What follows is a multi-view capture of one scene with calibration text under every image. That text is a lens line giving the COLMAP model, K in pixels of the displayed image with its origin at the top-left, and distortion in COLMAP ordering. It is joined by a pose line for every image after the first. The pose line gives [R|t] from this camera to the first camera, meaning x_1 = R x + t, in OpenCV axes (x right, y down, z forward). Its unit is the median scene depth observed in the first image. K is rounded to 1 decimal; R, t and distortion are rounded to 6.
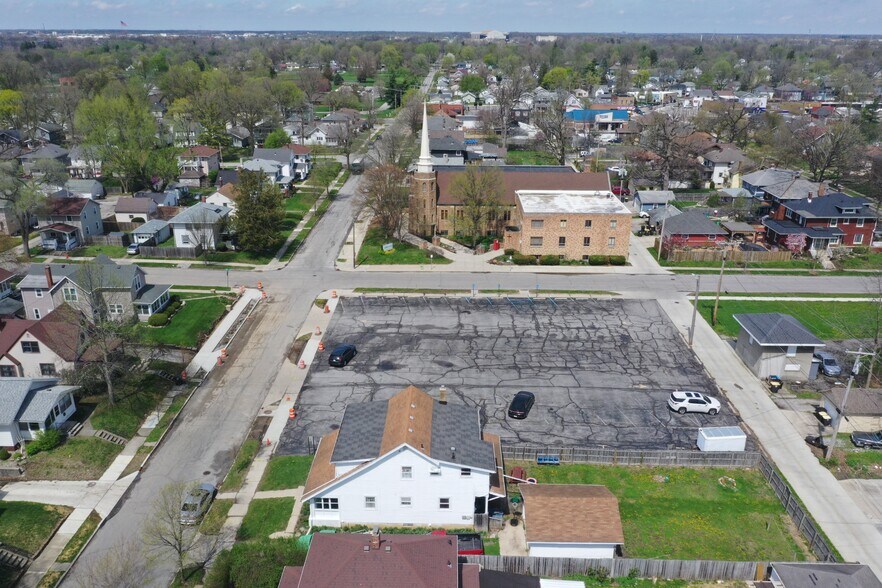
lens RADIAL K [[692.6, 0, 442.7], [0, 692.6, 290.8], [0, 0, 1]] dist [-0.002682, -0.007552]
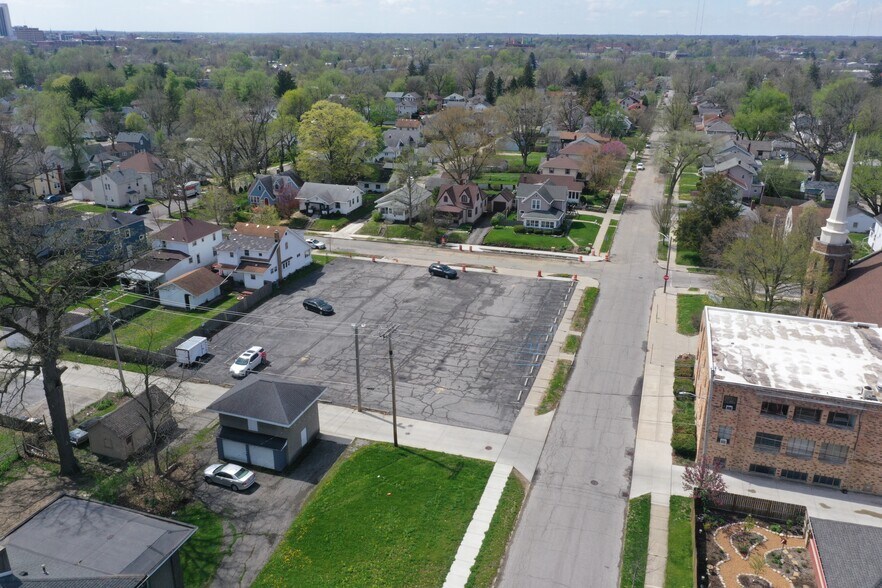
lens RADIAL K [[692.6, 0, 442.7], [0, 692.6, 290.8], [0, 0, 1]] dist [-0.002682, -0.007552]
pose [[-0.292807, 0.324999, -0.899244, 0.762967], [-0.344116, 0.841630, 0.416226, -0.308706], [0.892103, 0.431318, -0.134598, 0.858627]]
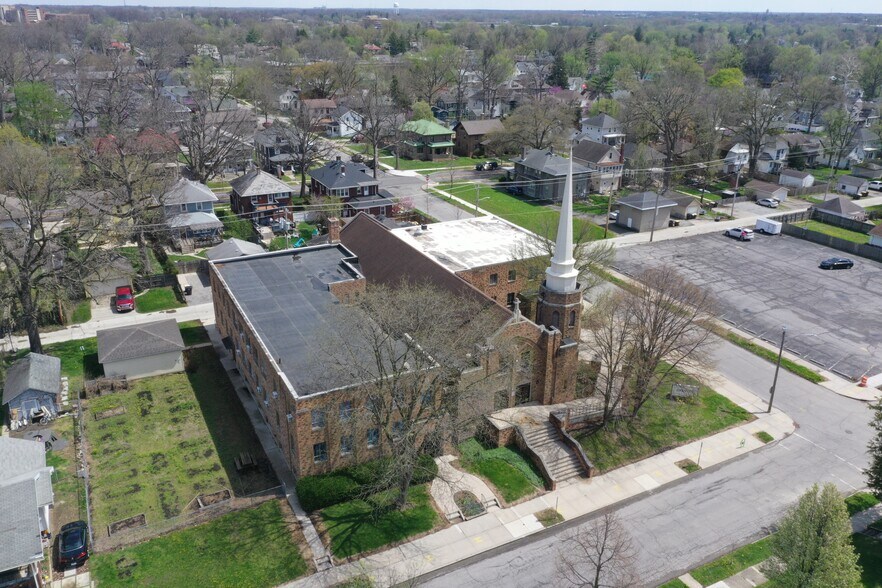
lens RADIAL K [[688.2, 0, 441.4], [0, 688.2, 323.8], [0, 0, 1]] dist [-0.004940, -0.006116]
pose [[-0.487712, -0.373401, 0.789119, -0.426293], [0.293564, 0.781126, 0.551056, -0.498438], [-0.822166, 0.500414, -0.271347, 1.348742]]
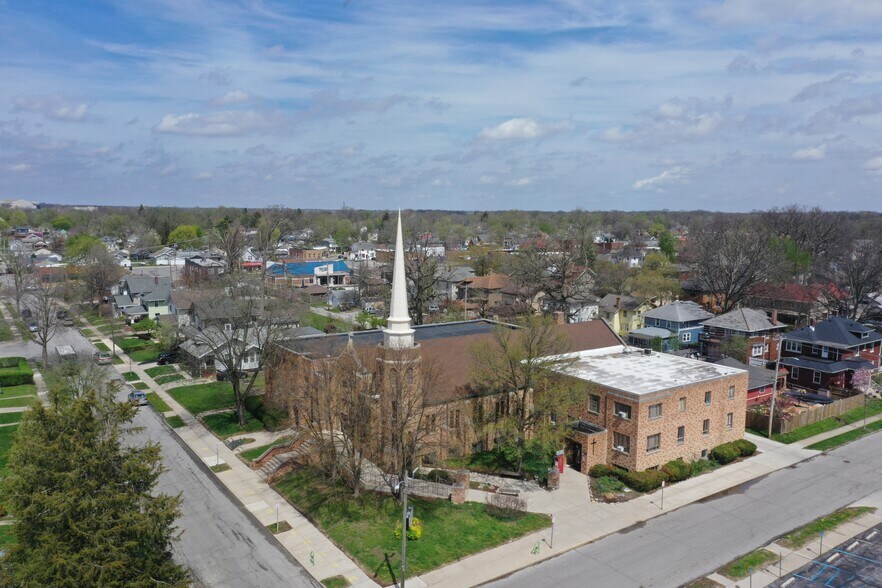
lens RADIAL K [[688.2, 0, 441.4], [0, 688.2, 323.8], [0, 0, 1]] dist [-0.004940, -0.006116]
pose [[0.806431, -0.090472, 0.584366, -0.323700], [0.199520, 0.971905, -0.124868, -0.130984], [-0.556651, 0.217290, 0.801826, 0.633222]]
